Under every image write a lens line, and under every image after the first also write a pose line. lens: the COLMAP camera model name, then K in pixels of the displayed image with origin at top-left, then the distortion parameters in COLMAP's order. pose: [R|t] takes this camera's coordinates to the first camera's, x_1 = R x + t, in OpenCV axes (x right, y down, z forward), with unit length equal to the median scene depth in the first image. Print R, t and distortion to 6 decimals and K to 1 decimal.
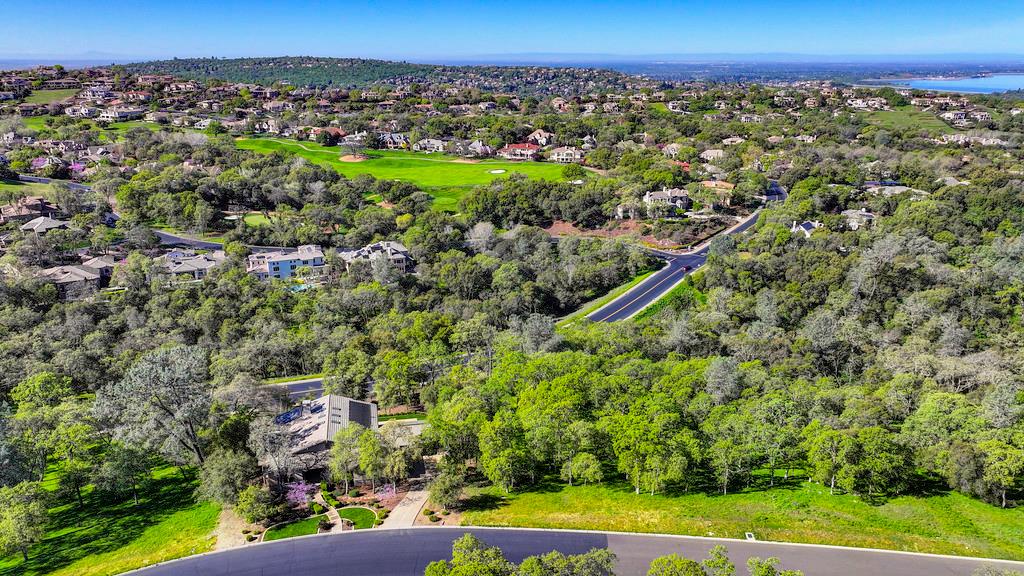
lens RADIAL K [[720.6, 0, 516.7], [0, 720.6, 284.8], [0, 0, 1]] dist [0.002359, 0.008806]
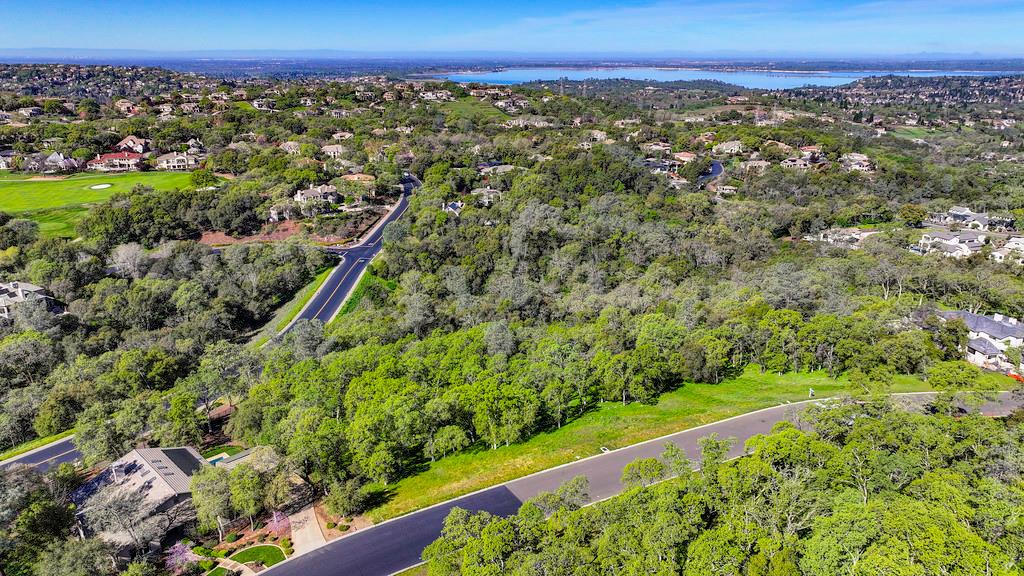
lens RADIAL K [[720.6, 0, 516.7], [0, 720.6, 284.8], [0, 0, 1]] dist [0.002359, 0.008806]
pose [[0.836409, -0.168525, 0.521554, -0.124207], [0.166211, 0.984737, 0.051639, -0.004179], [-0.522297, 0.043496, 0.851654, 0.009307]]
